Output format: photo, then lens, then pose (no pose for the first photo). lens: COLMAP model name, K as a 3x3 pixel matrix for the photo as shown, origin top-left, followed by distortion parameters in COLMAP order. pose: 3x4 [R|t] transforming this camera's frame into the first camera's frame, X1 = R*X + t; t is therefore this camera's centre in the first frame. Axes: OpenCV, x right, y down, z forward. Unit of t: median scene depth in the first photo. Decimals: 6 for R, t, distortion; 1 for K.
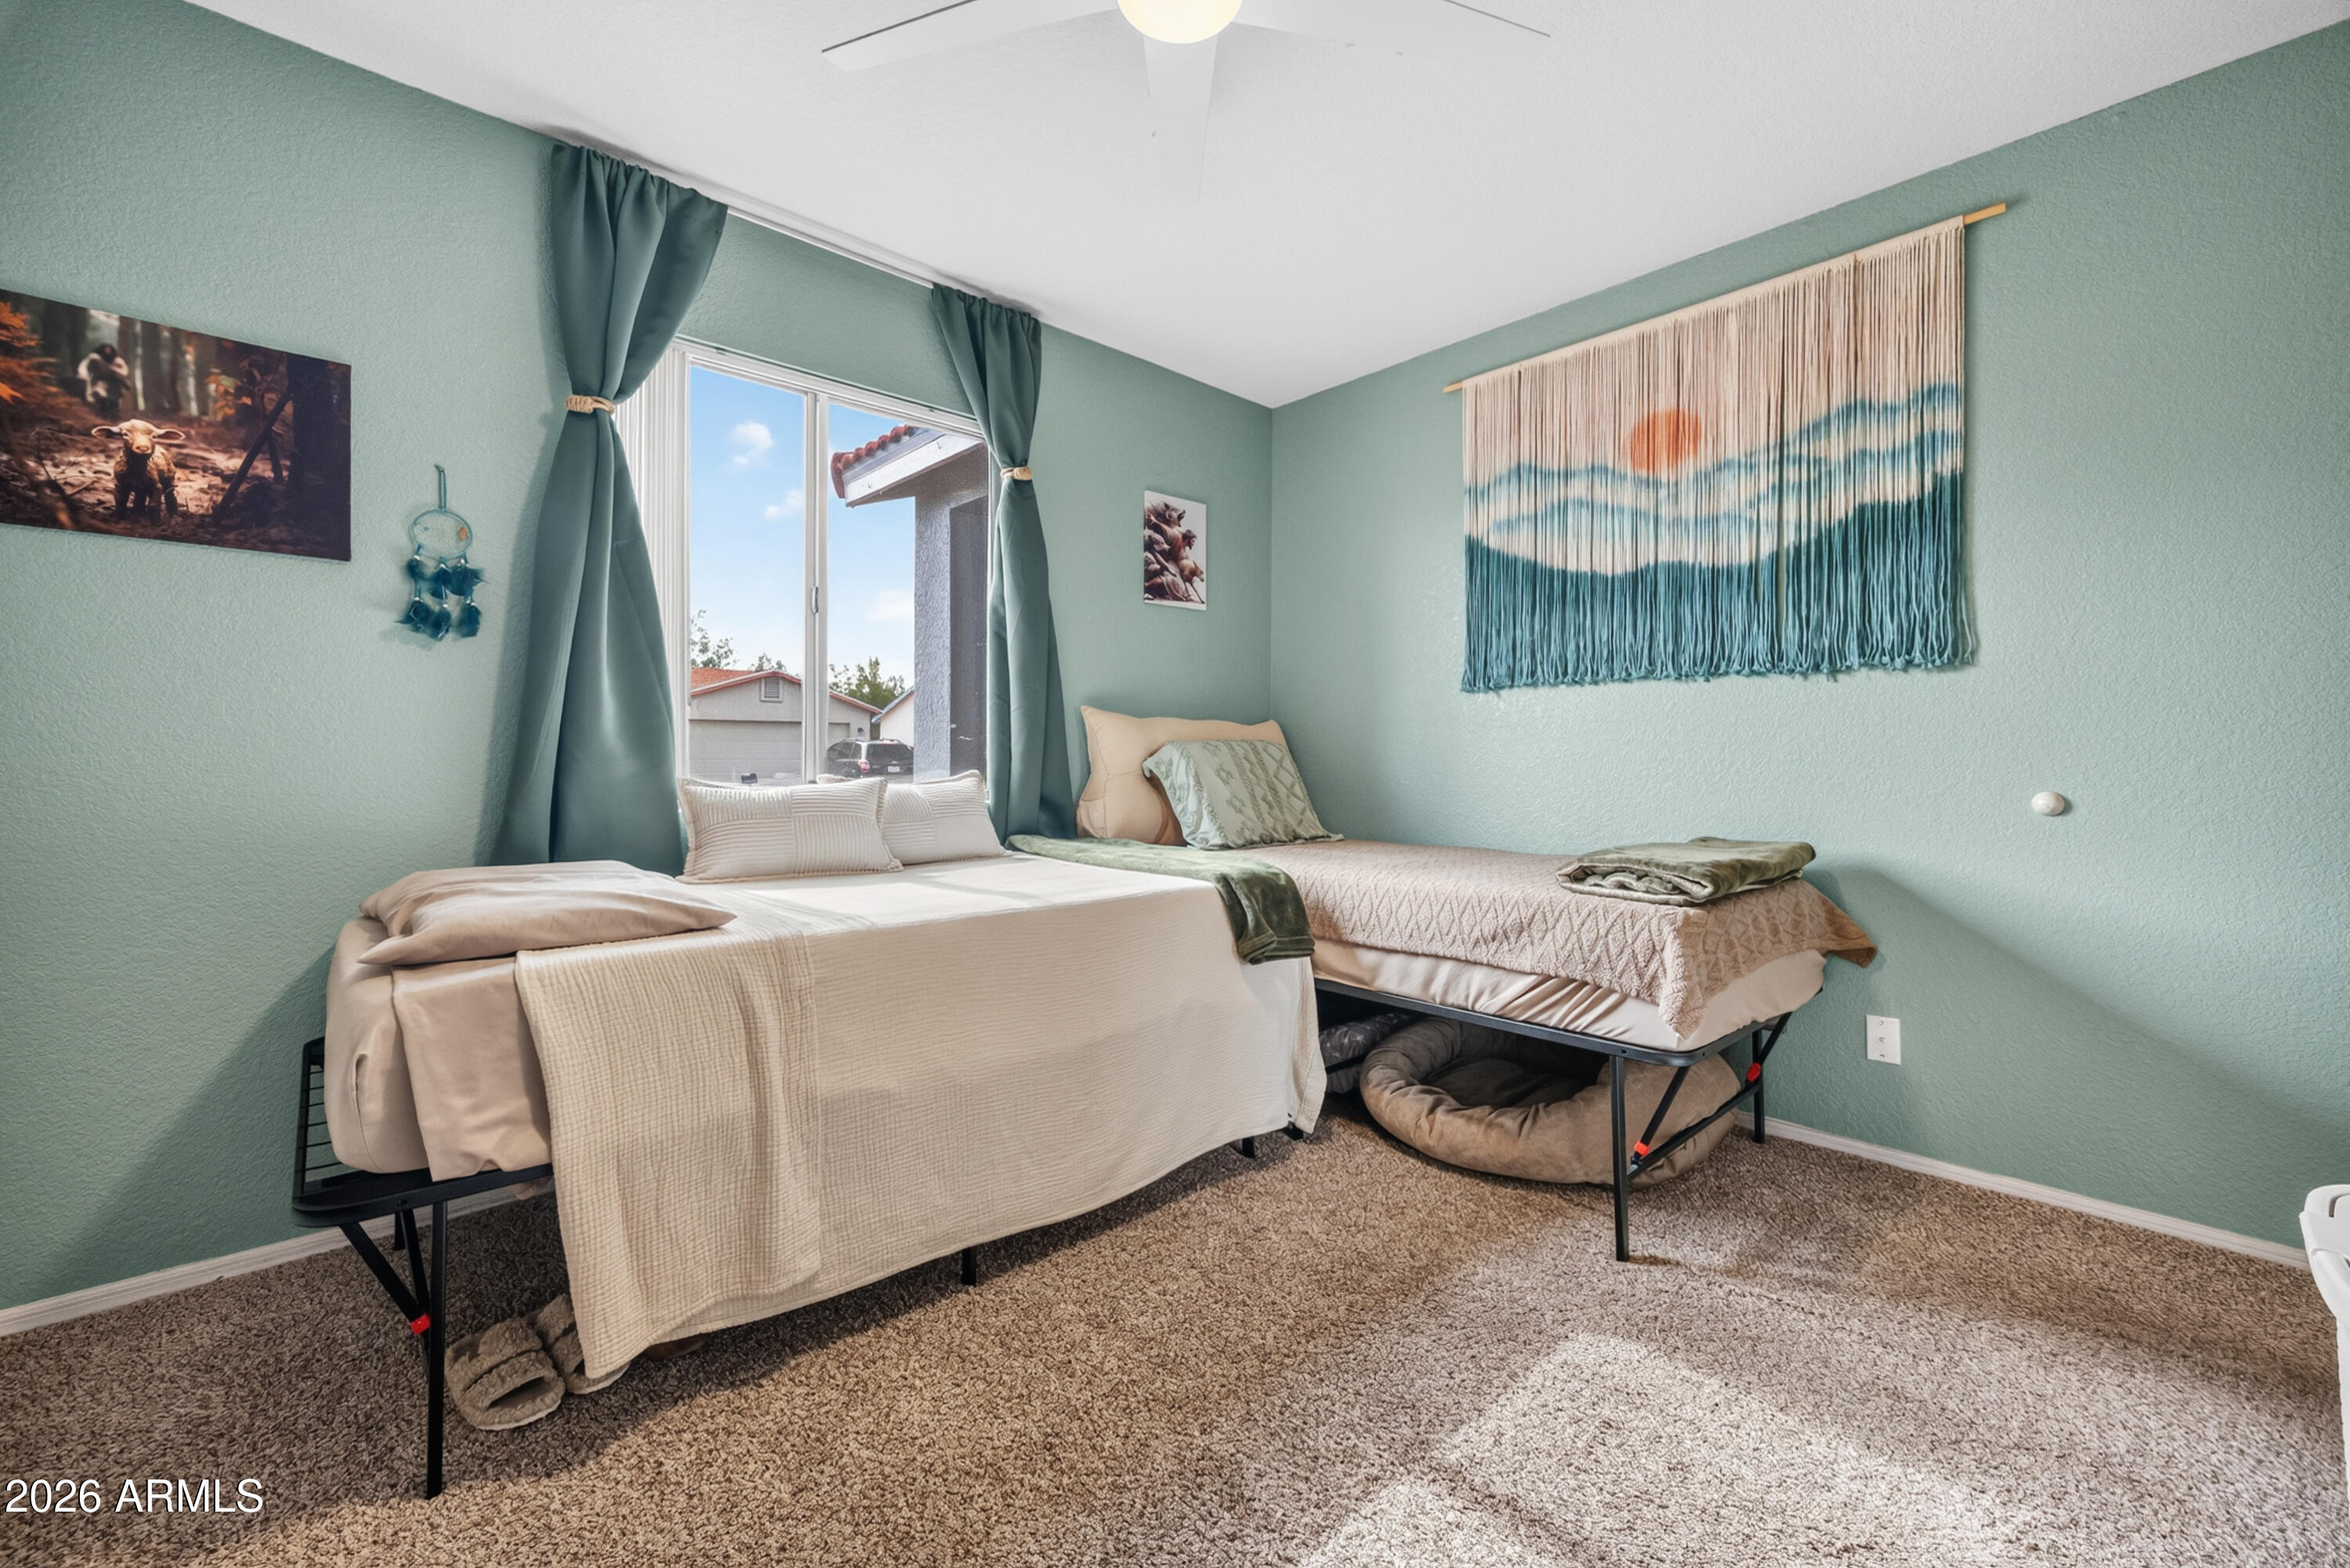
lens RADIAL K [[944.6, 0, 1175.0], [0, 944.6, 784.0], [0, 0, 1]] dist [0.001681, -0.000039]
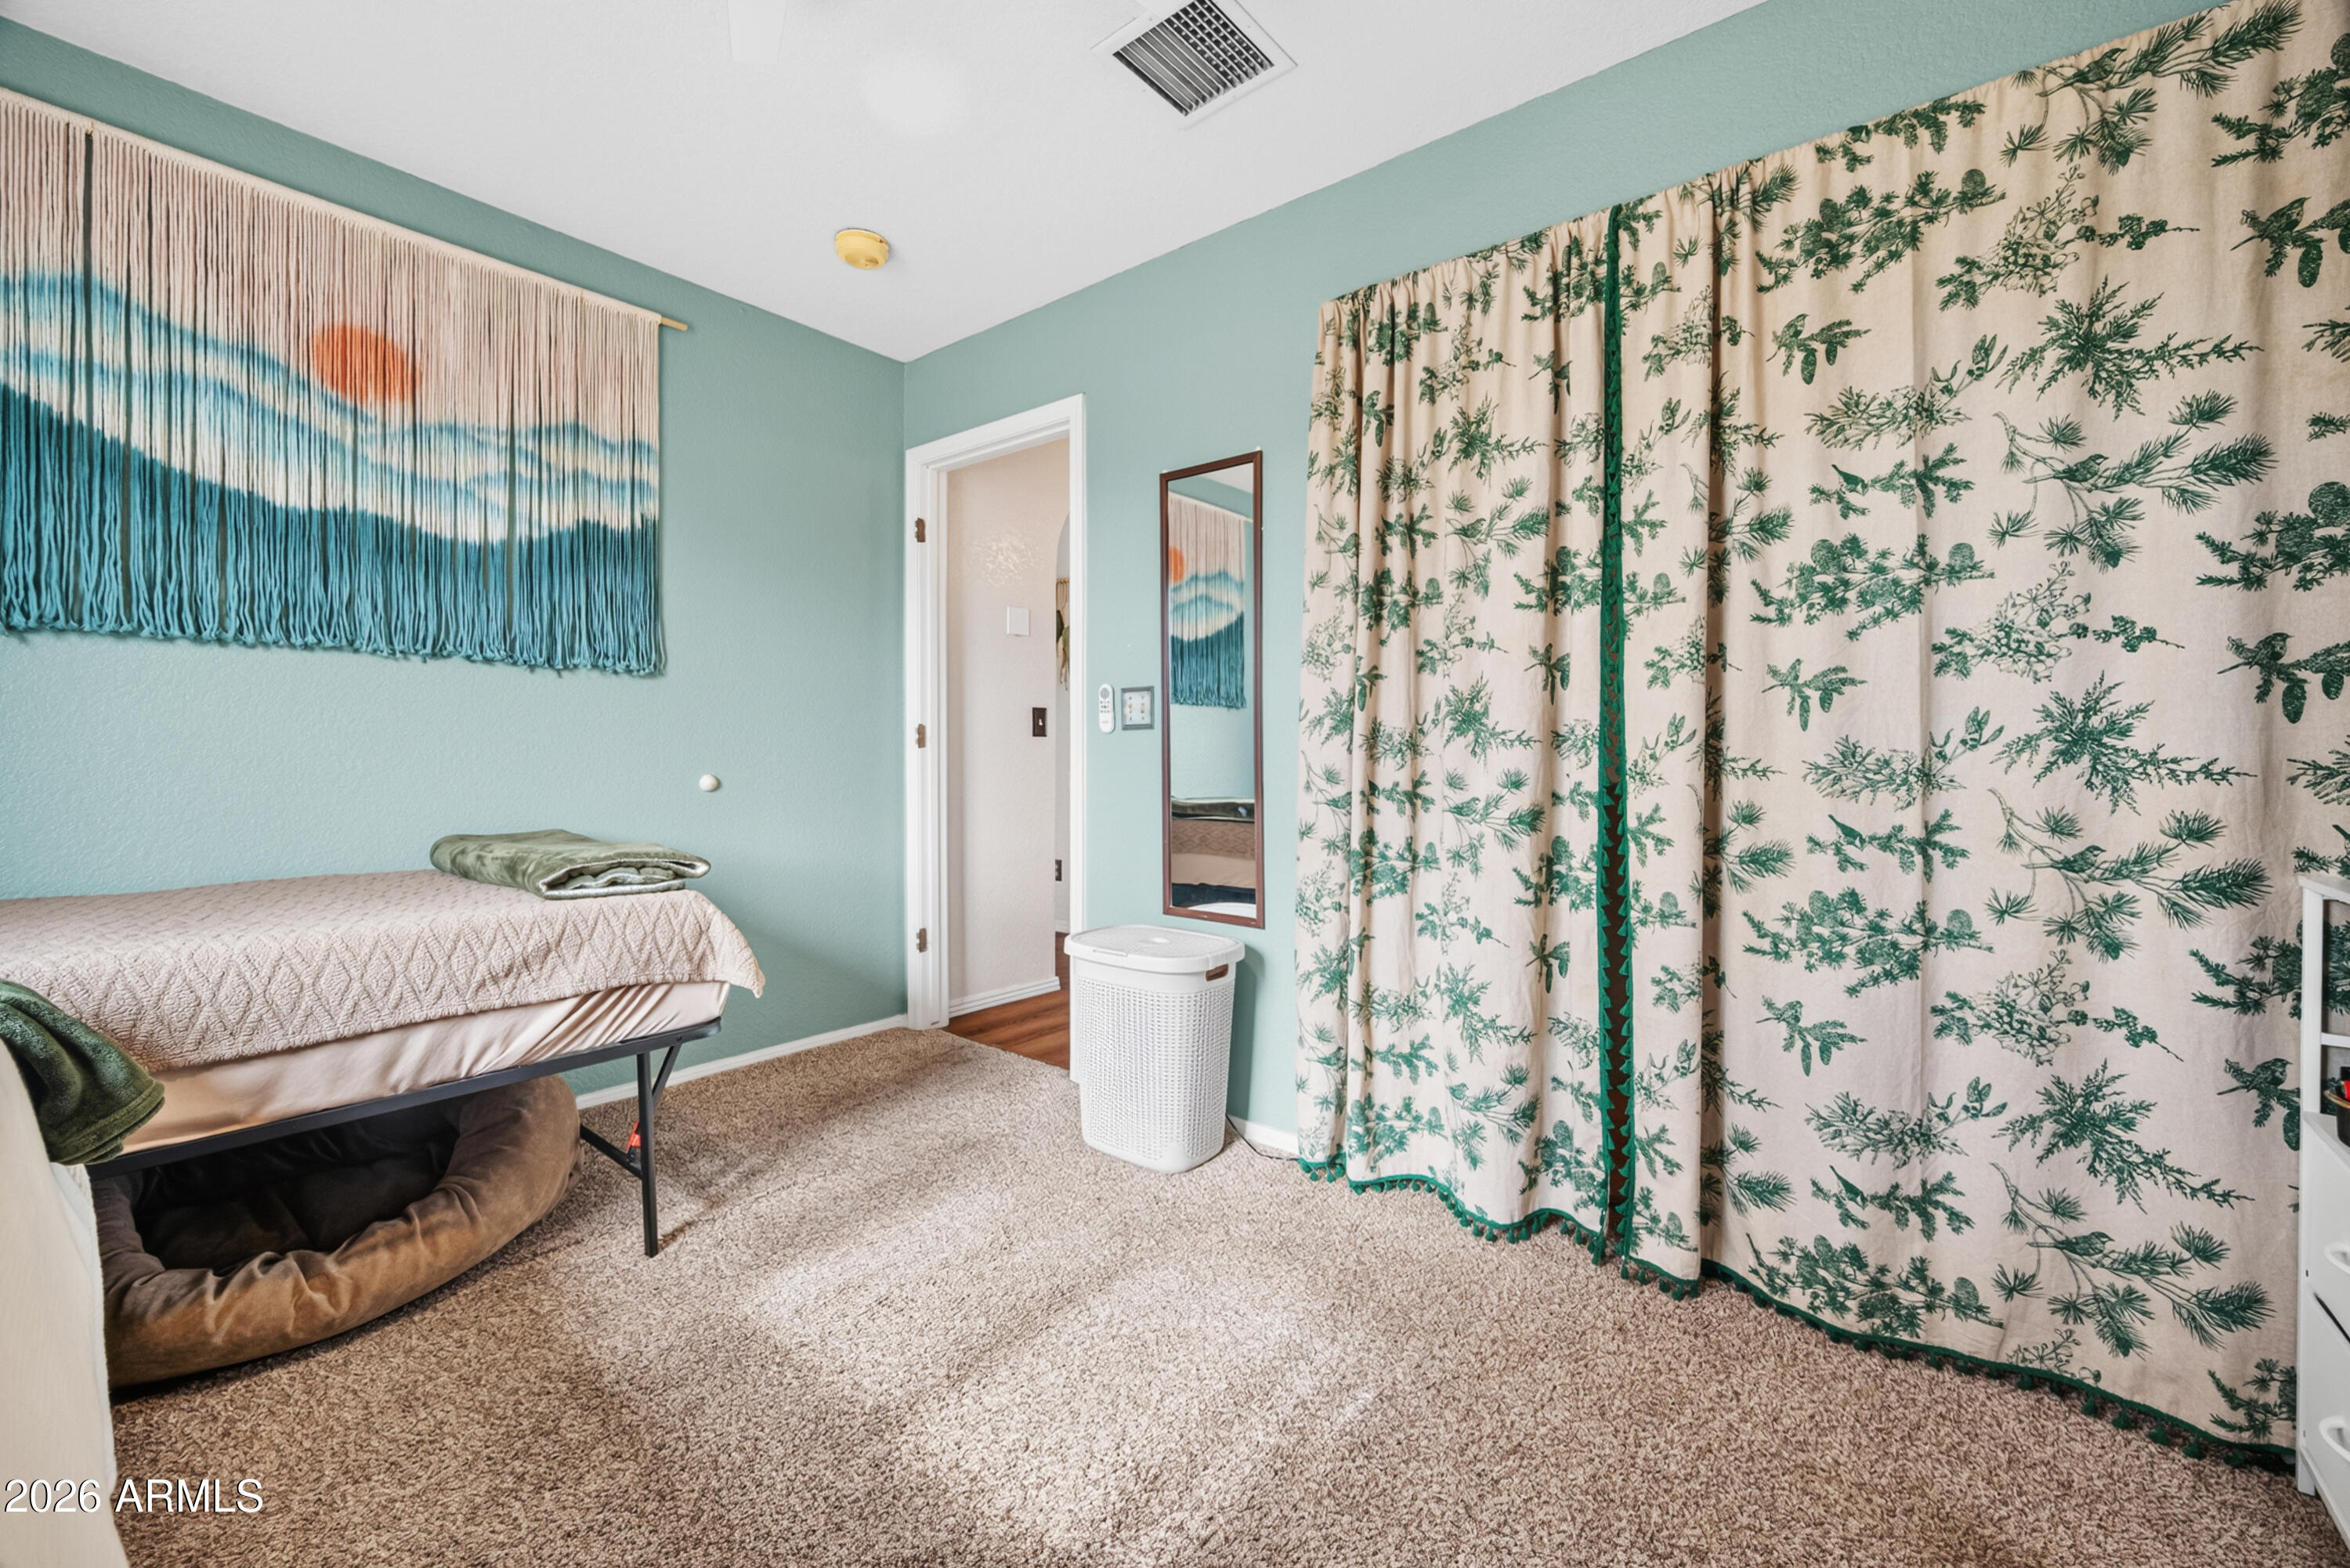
lens RADIAL K [[944.6, 0, 1175.0], [0, 944.6, 784.0], [0, 0, 1]] dist [0.001681, -0.000039]
pose [[-0.152702, -0.034437, 0.987672, -0.504955], [0.022491, 0.999013, 0.038310, -0.014911], [-0.988016, 0.028063, -0.151776, 0.517753]]
